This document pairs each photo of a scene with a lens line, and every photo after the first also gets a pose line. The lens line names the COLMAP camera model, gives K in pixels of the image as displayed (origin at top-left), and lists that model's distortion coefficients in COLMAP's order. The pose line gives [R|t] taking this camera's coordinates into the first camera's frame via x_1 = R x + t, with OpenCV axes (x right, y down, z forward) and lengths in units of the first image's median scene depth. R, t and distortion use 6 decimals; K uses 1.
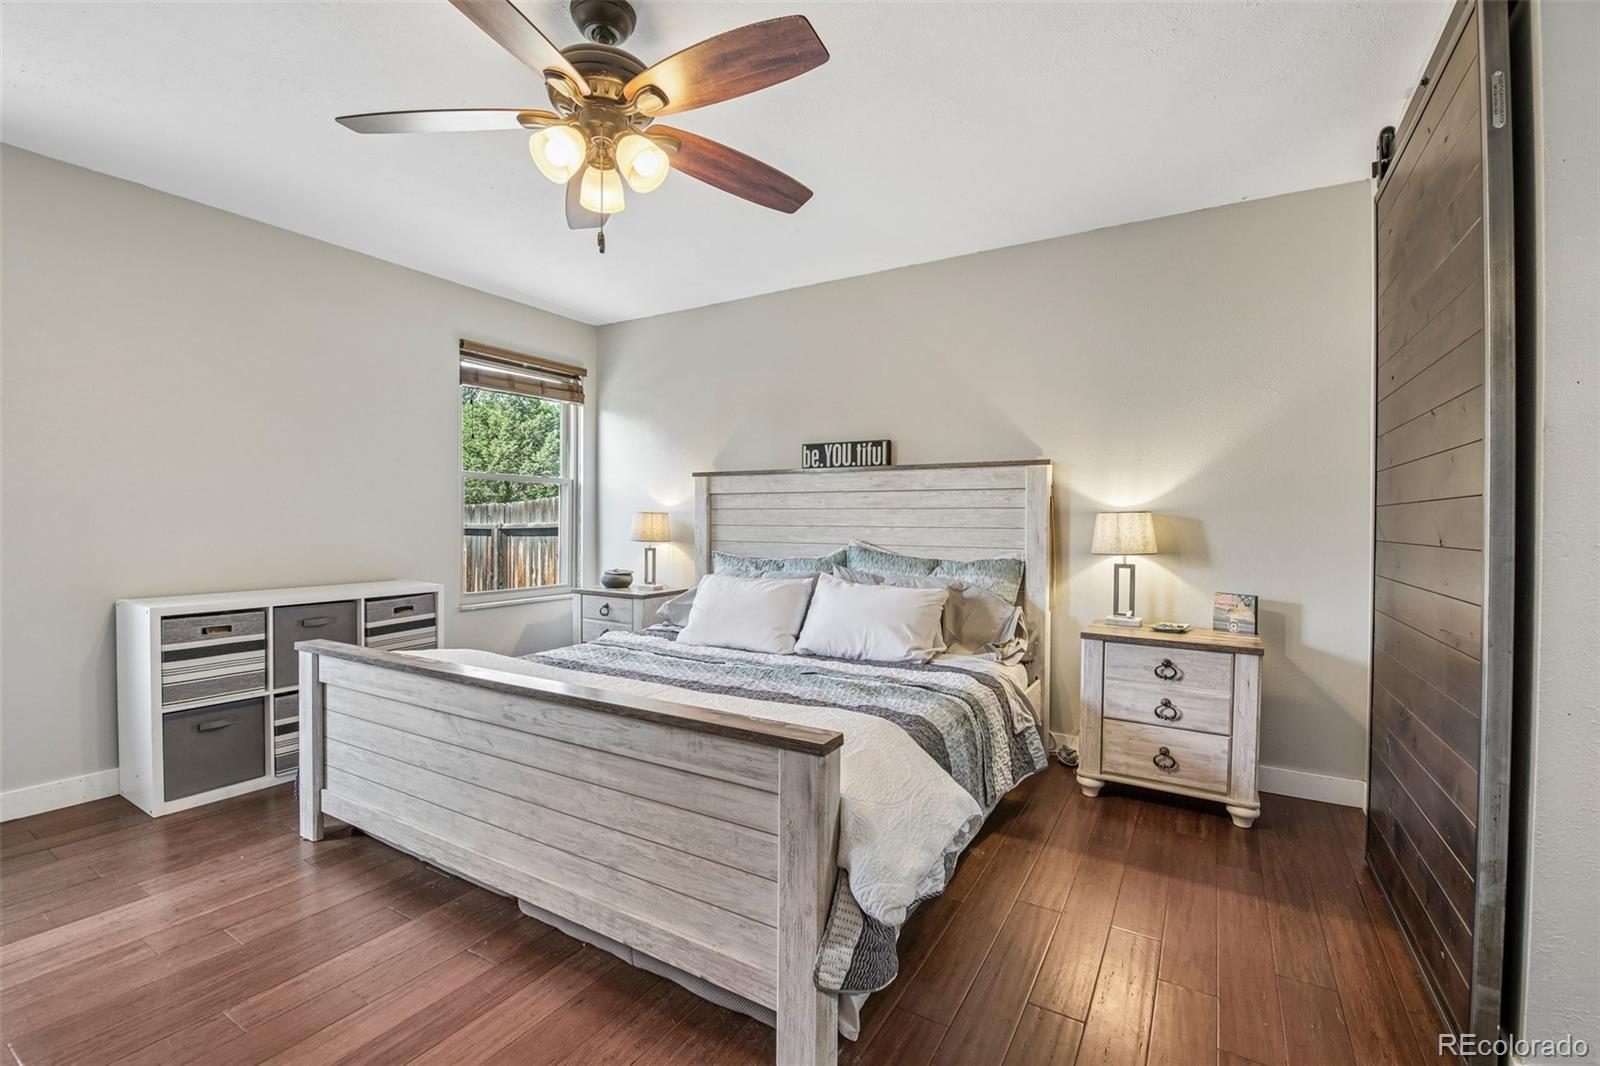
lens RADIAL K [[690.5, 0, 793.3], [0, 690.5, 531.4], [0, 0, 1]] dist [-0.001572, -0.009365]
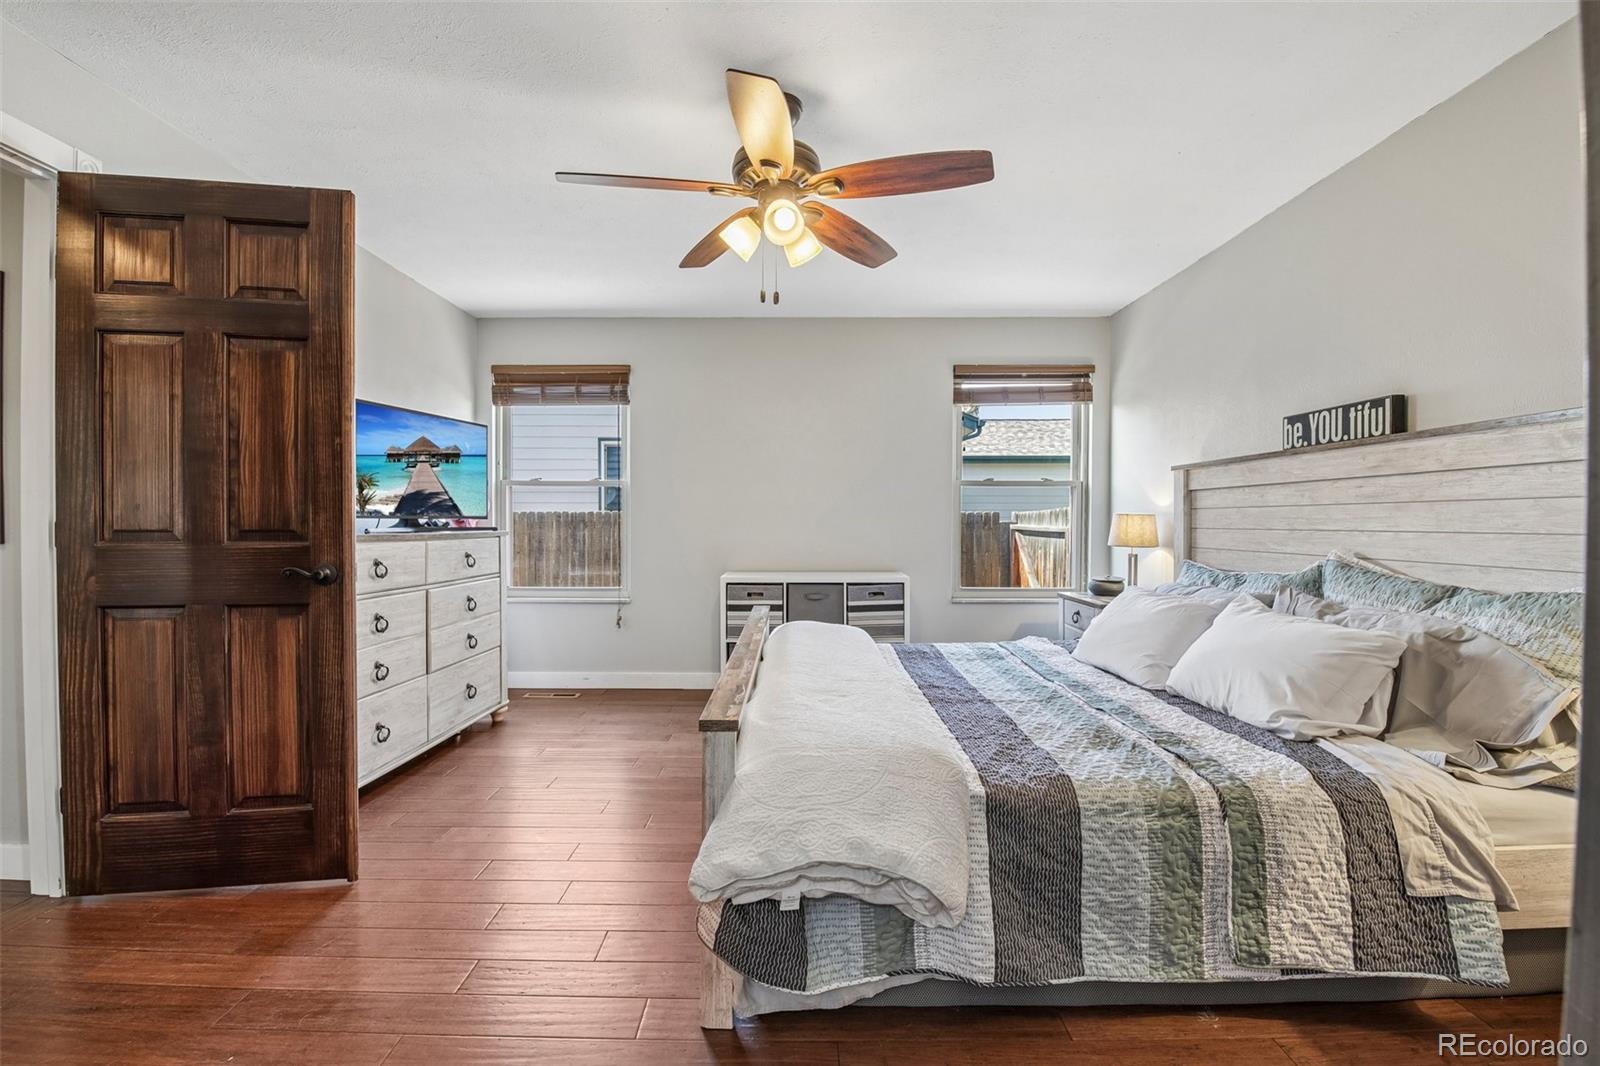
lens RADIAL K [[690.5, 0, 793.3], [0, 690.5, 531.4], [0, 0, 1]] dist [-0.001572, -0.009365]
pose [[0.514336, 0.006556, -0.857564, 0.388645], [-0.012609, 0.999921, 0.000082, 0.000269], [0.857496, 0.010770, 0.514377, 0.196371]]
